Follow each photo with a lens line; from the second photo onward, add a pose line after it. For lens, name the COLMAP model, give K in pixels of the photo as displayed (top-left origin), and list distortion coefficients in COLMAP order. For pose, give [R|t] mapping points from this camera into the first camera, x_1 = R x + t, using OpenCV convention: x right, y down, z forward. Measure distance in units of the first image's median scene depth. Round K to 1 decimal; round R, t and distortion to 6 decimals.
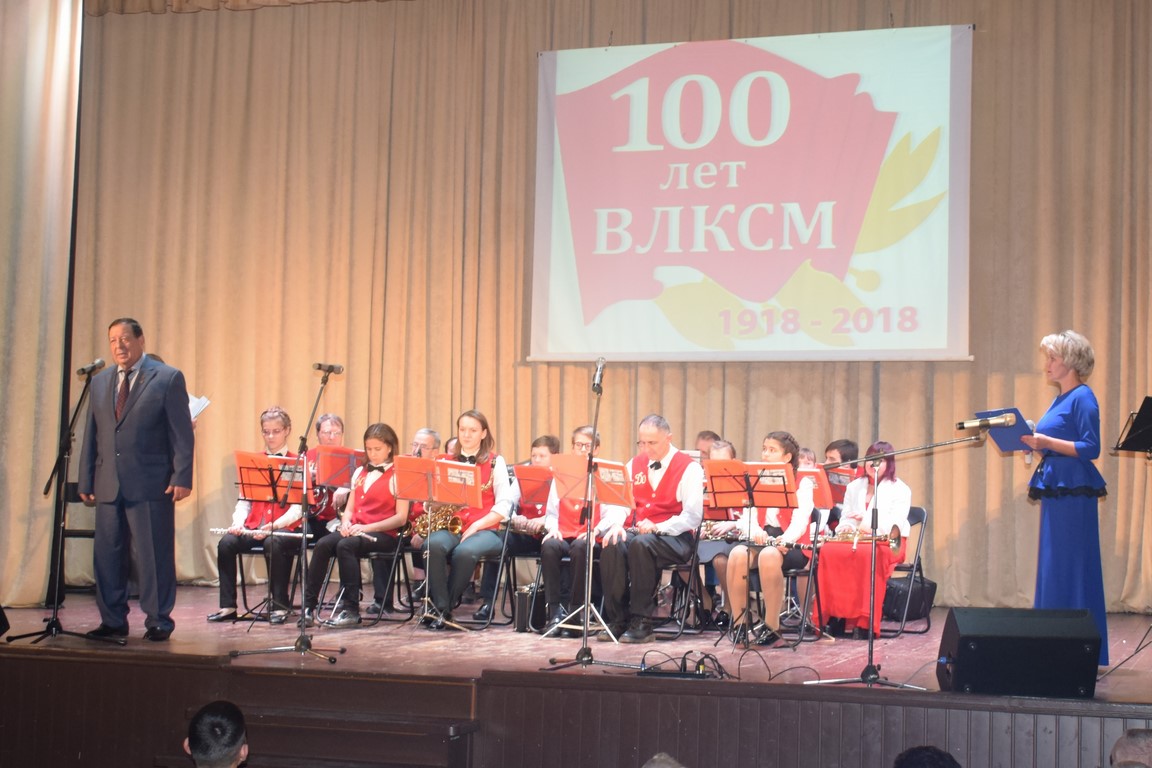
lens RADIAL K [[1969.7, 0, 578.8], [0, 1969.7, 377.2], [0, 0, 1]] dist [-0.090581, 0.000000]
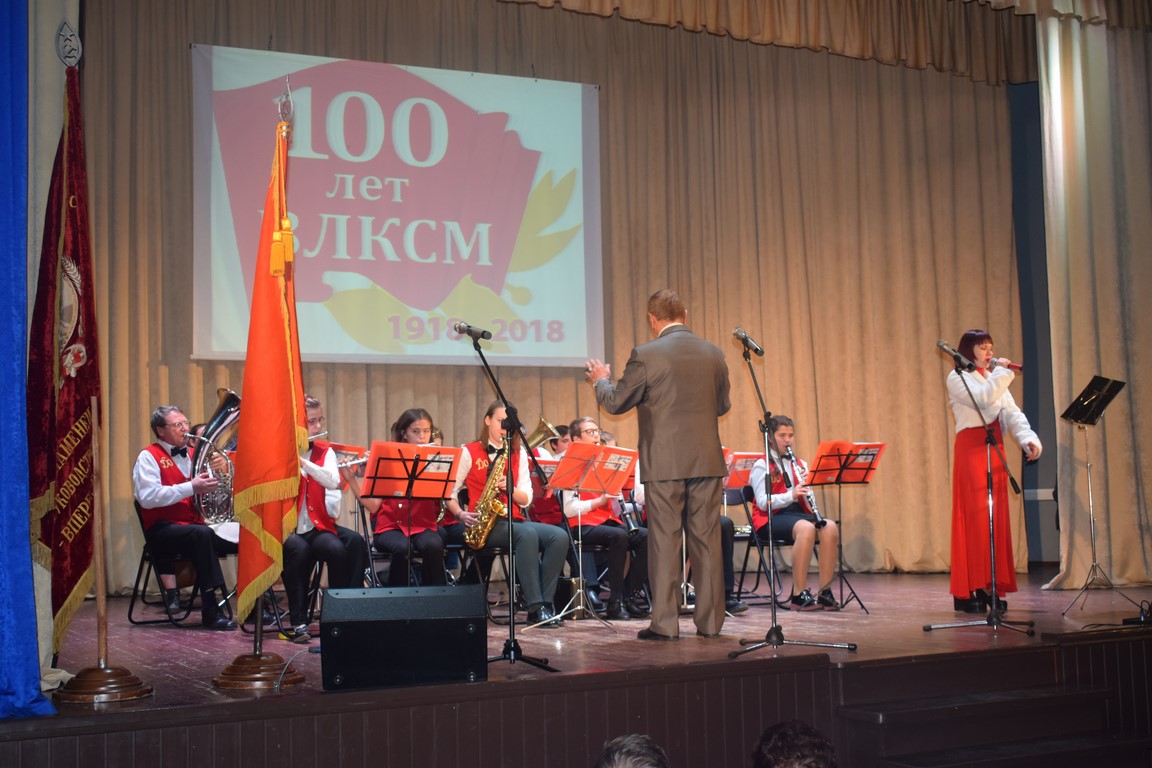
lens RADIAL K [[1534.1, 0, 582.9], [0, 1534.1, 415.2], [0, 0, 1]] dist [-0.058034, 0.000000]
pose [[0.675890, 0.004691, 0.736987, -0.471415], [-0.004537, 0.999987, -0.002204, 0.021156], [-0.736988, -0.001854, 0.675903, 0.364044]]
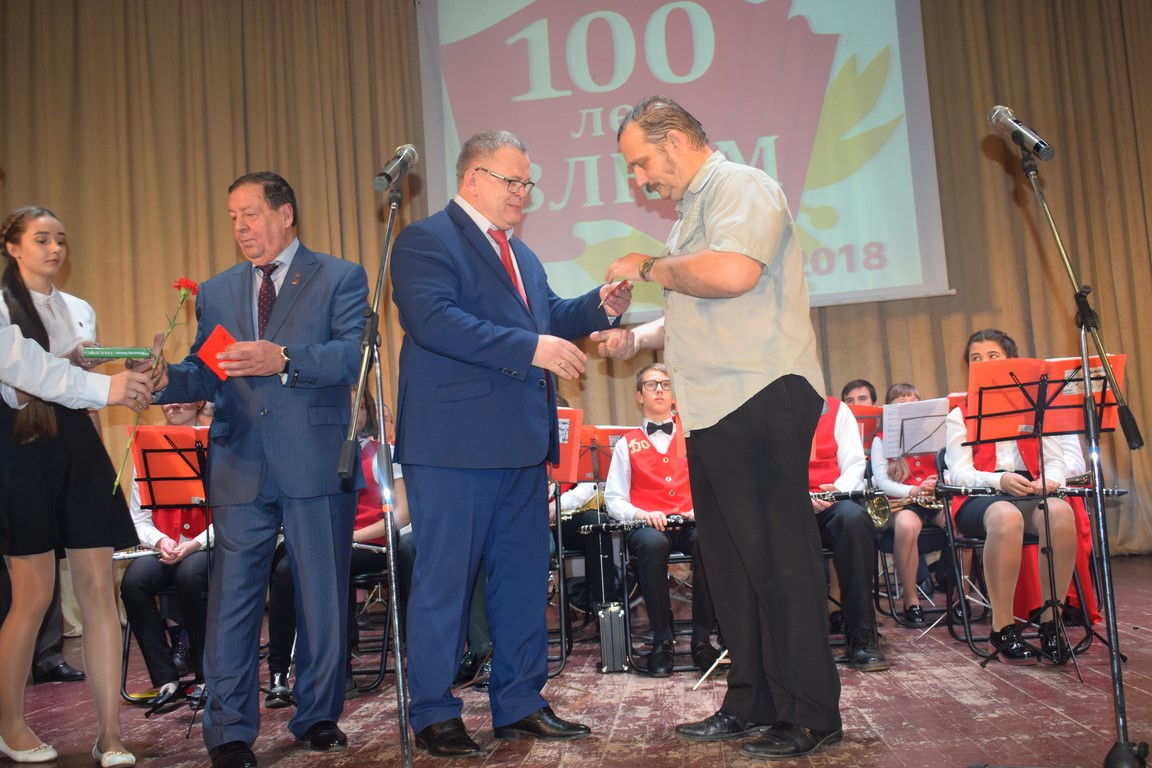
lens RADIAL K [[1242.0, 0, 573.2], [0, 1242.0, 392.6], [0, 0, 1]] dist [-0.034323, 0.000000]
pose [[0.968615, -0.068258, 0.239009, -0.103828], [0.077303, 0.996596, -0.028665, 0.037516], [-0.236238, 0.046241, 0.970594, 0.466000]]
